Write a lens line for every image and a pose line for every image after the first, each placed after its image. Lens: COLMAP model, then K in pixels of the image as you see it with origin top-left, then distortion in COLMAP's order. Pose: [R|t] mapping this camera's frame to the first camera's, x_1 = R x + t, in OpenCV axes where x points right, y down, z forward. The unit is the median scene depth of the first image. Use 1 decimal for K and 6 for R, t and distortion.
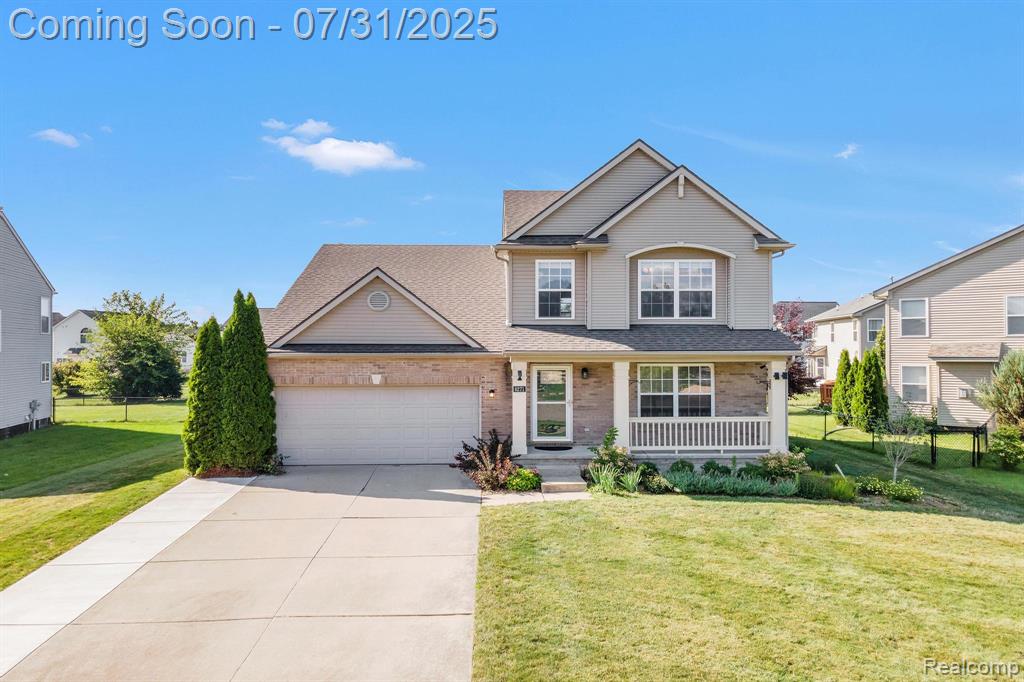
lens RADIAL K [[744.7, 0, 506.9], [0, 744.7, 344.4], [0, 0, 1]] dist [0.024251, 0.021898]
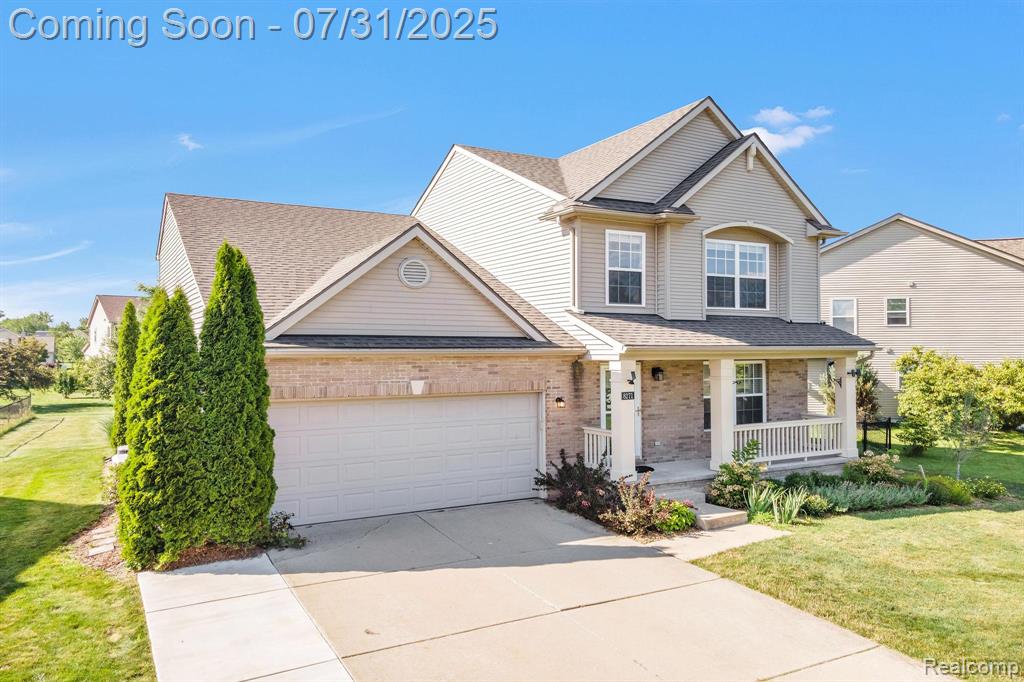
lens RADIAL K [[744.7, 0, 508.0], [0, 744.7, 342.0], [0, 0, 1]] dist [0.024251, 0.021898]
pose [[0.884016, 0.003869, 0.467441, -0.420102], [-0.000983, 0.999979, -0.006419, 0.009536], [-0.467456, 0.005215, 0.884001, 0.358073]]
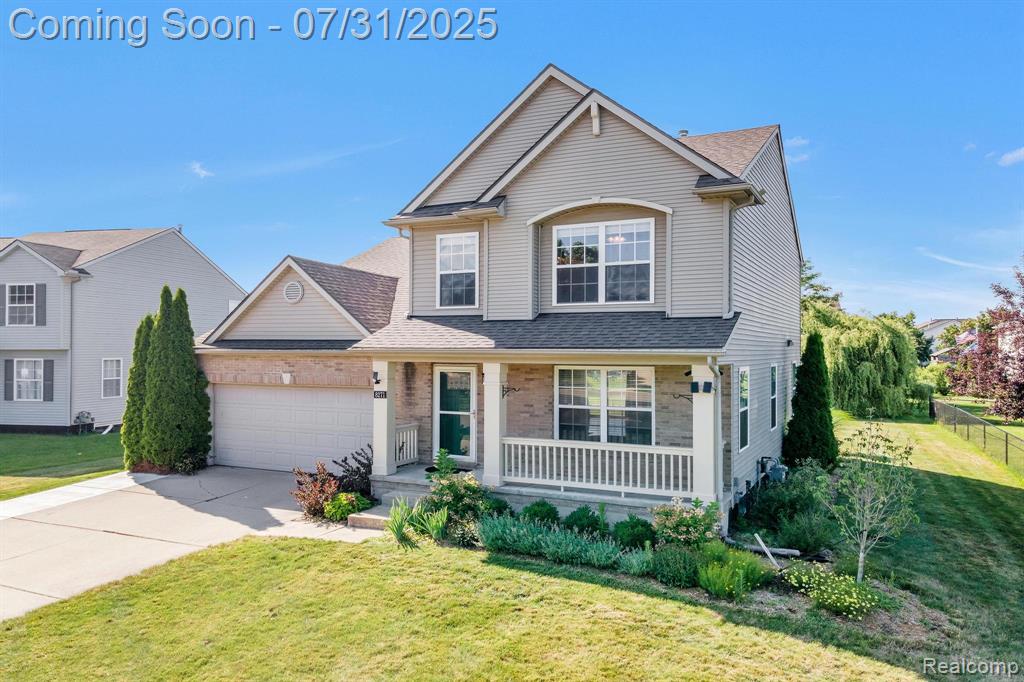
lens RADIAL K [[744.7, 0, 510.8], [0, 744.7, 343.8], [0, 0, 1]] dist [0.024251, 0.021898]
pose [[0.882771, 0.001162, -0.469802, 0.493120], [-0.000191, 0.999998, 0.002115, 0.002564], [0.469803, -0.001777, 0.882769, 0.324608]]
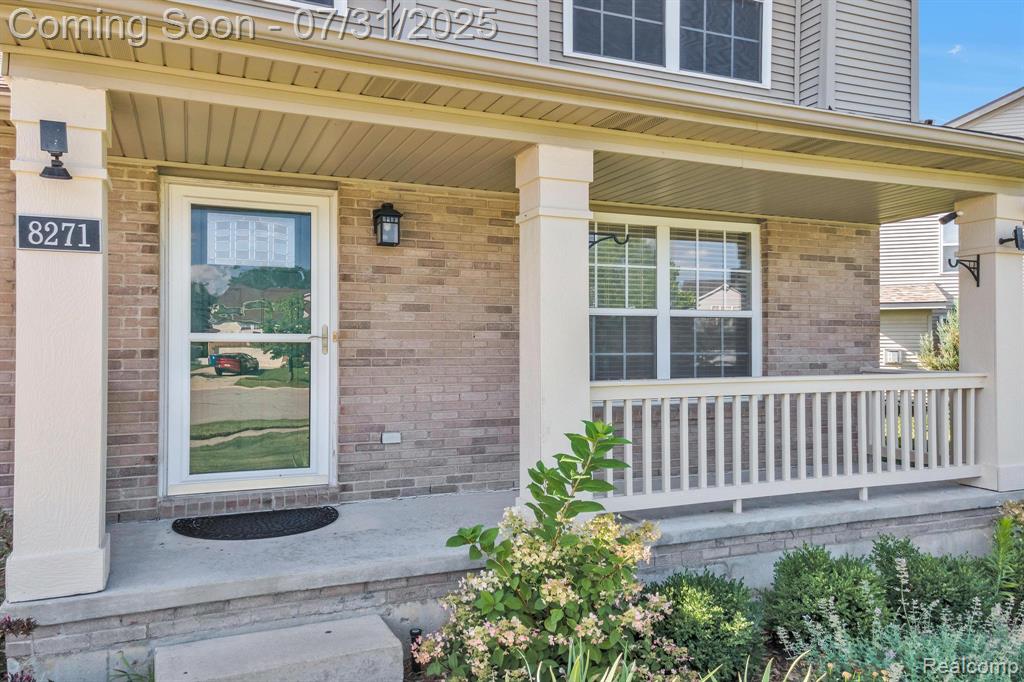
lens RADIAL K [[744.7, 0, 508.8], [0, 744.7, 337.5], [0, 0, 1]] dist [0.024251, 0.021898]
pose [[0.929955, 0.006051, 0.367624, 0.047886], [-0.003367, 0.999963, -0.007942, 0.080916], [-0.367659, 0.006148, 0.929940, 0.738197]]
